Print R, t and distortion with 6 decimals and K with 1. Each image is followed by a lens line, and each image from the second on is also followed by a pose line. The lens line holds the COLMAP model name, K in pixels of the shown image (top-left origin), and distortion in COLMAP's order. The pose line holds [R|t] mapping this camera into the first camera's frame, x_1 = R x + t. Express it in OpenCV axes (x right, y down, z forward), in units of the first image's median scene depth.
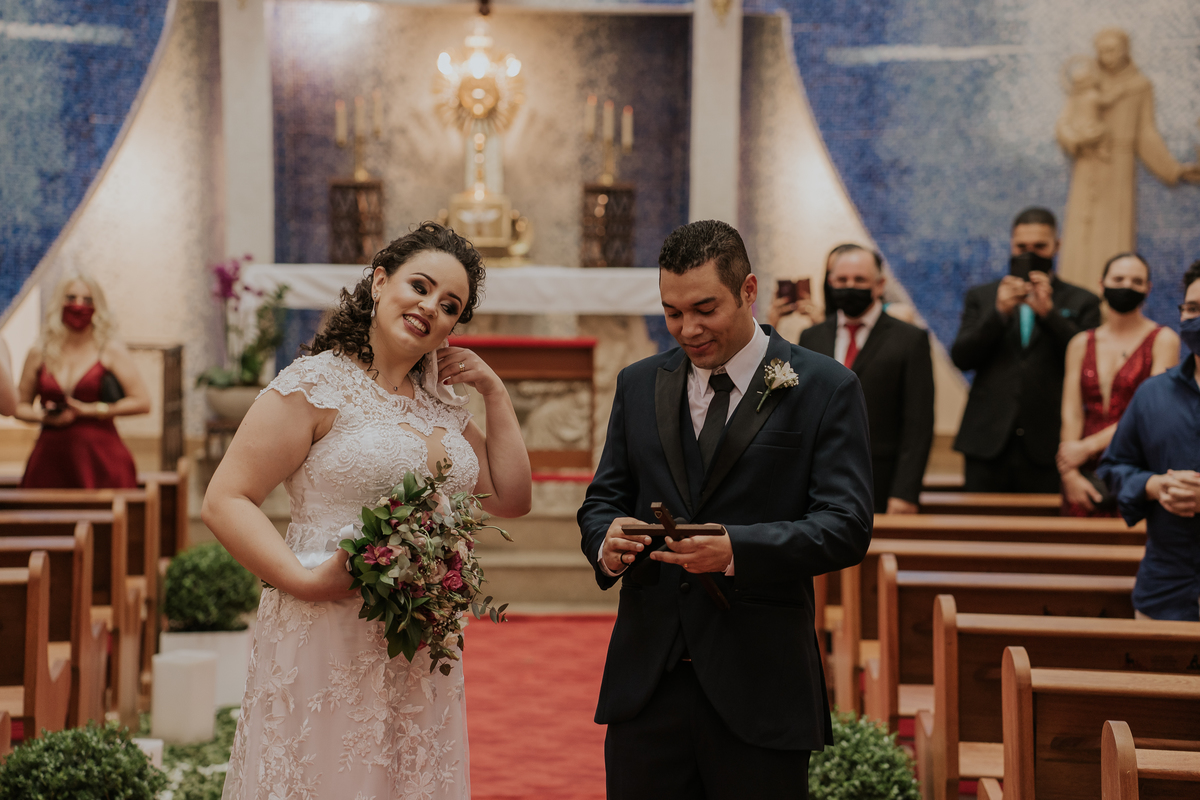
lens RADIAL K [[2948.1, 0, 600.0], [0, 2948.1, 400.0], [0, 0, 1]] dist [1.522702, -0.169143]
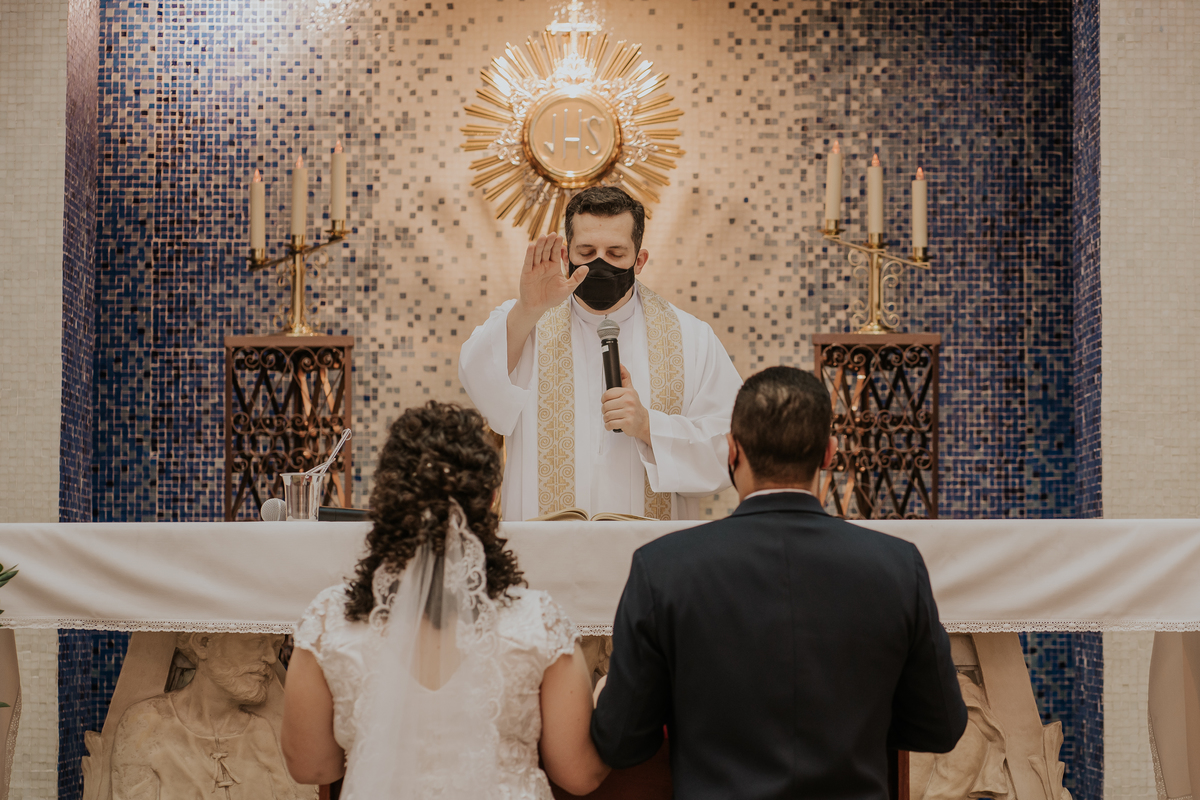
lens RADIAL K [[2962.8, 0, 600.0], [0, 2962.8, 400.0], [0, 0, 1]] dist [0.004436, -0.984381]
pose [[0.998963, -0.011767, -0.043991, -0.018290], [0.006527, 0.993061, -0.117419, -0.014981], [0.045068, 0.117010, 0.992108, 0.585455]]
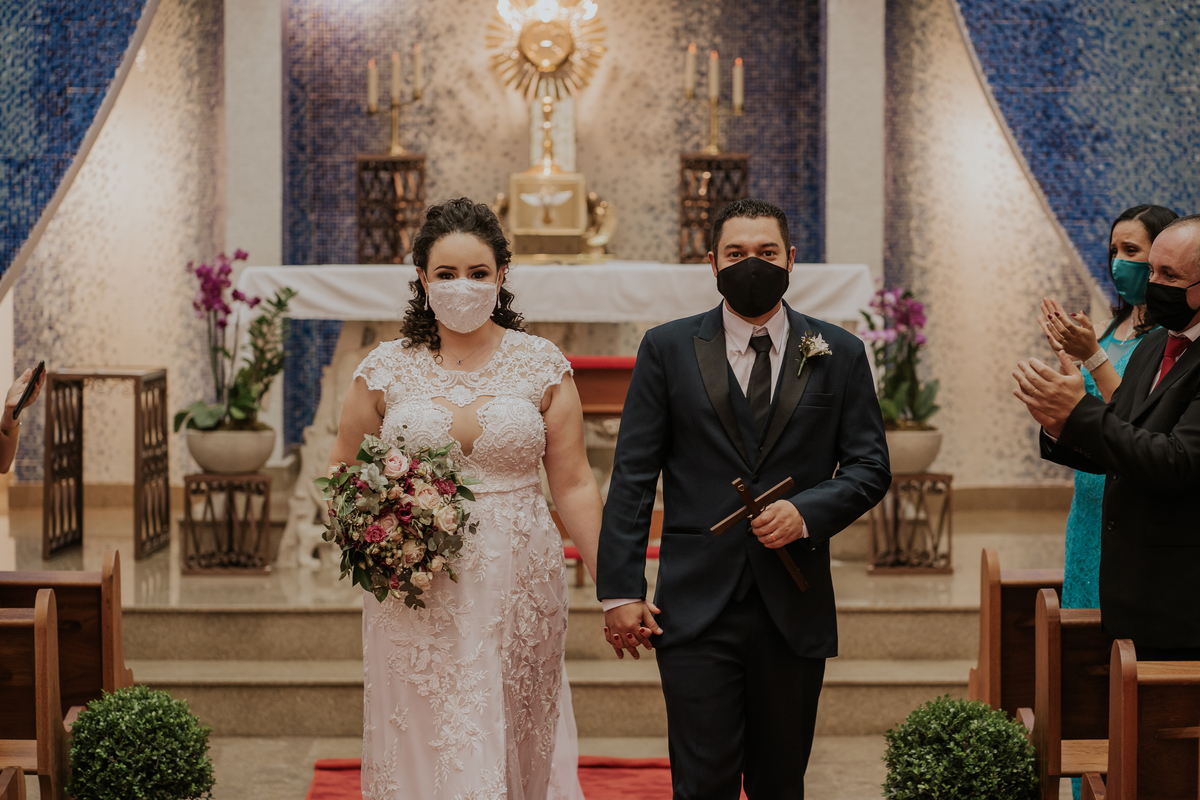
lens RADIAL K [[2962.8, 0, 600.0], [0, 2962.8, 400.0], [0, 0, 1]] dist [0.004436, -0.984381]
pose [[0.999683, -0.008498, -0.023684, -0.009148], [0.008405, 0.999957, -0.004002, -0.006505], [0.023717, 0.003802, 0.999711, 0.233337]]
